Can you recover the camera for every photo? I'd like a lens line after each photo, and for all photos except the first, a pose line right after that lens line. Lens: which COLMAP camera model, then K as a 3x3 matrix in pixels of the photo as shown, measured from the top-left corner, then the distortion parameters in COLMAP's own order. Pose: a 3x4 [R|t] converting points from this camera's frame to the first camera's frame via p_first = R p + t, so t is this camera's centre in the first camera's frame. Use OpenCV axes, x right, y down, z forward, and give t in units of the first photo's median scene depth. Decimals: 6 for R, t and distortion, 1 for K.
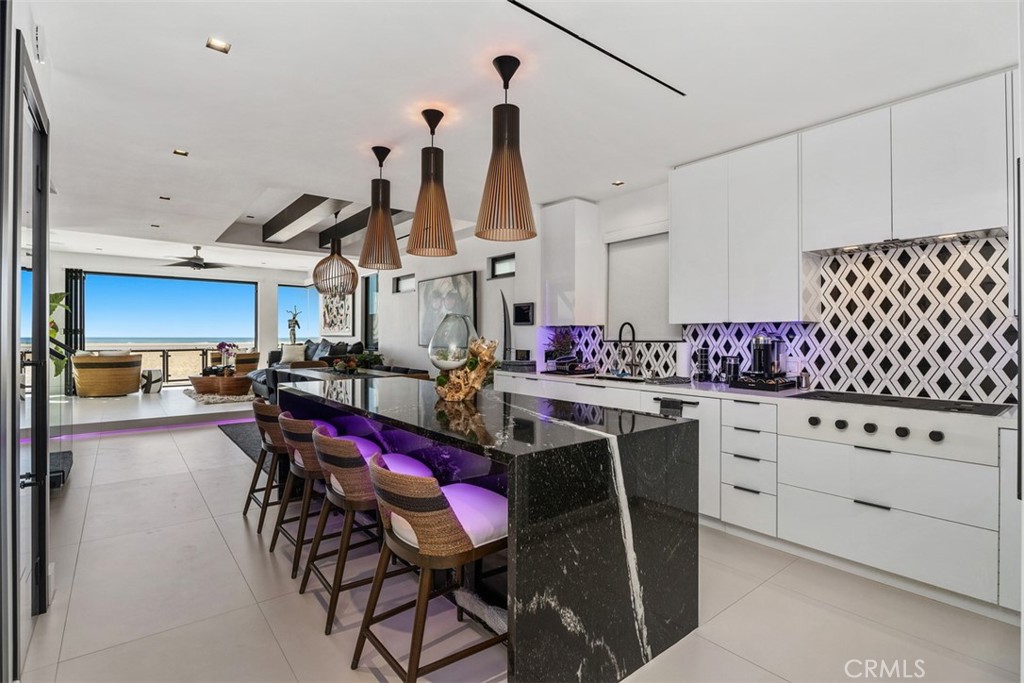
lens RADIAL K [[490.7, 0, 512.3], [0, 490.7, 340.2], [0, 0, 1]] dist [-0.001444, -0.000214]
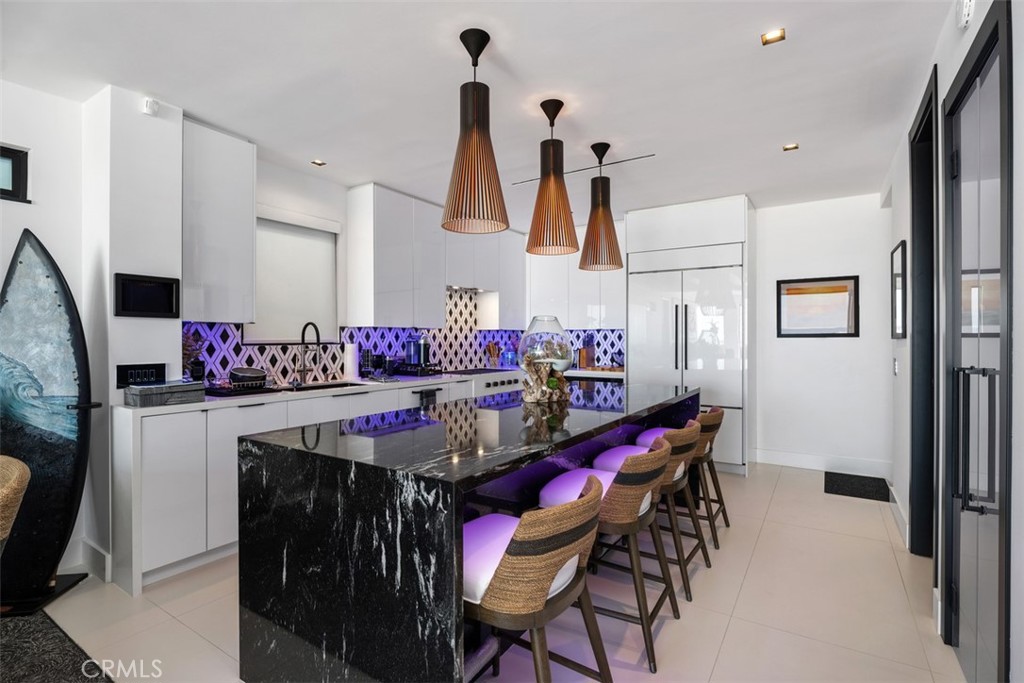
lens RADIAL K [[490.7, 0, 511.3], [0, 490.7, 337.6], [0, 0, 1]] dist [-0.001444, -0.000214]
pose [[-0.313338, -0.000993, 0.949641, -0.731525], [0.006643, 0.999973, 0.003238, -0.009865], [-0.949618, 0.007323, -0.313323, 0.960326]]
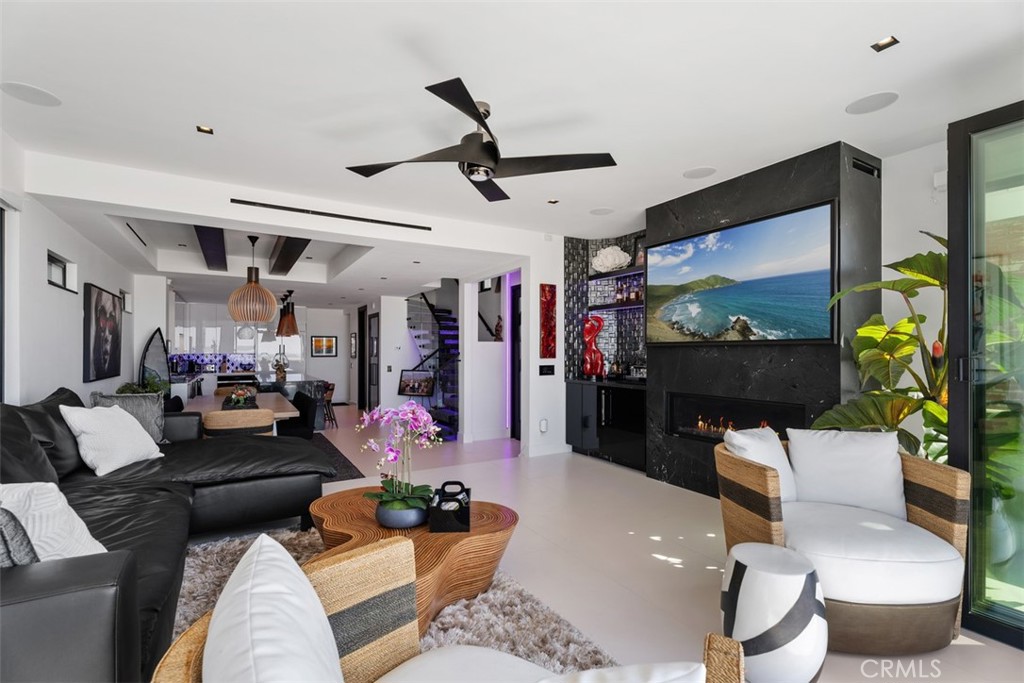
lens RADIAL K [[471.6, 0, 512.4], [0, 471.6, 349.1], [0, 0, 1]] dist [0.000322, 0.000004]
pose [[-0.990435, 0.000006, 0.137977, -1.597663], [-0.000907, 0.999978, -0.006552, -0.038107], [-0.137974, -0.006614, -0.990414, 3.032579]]
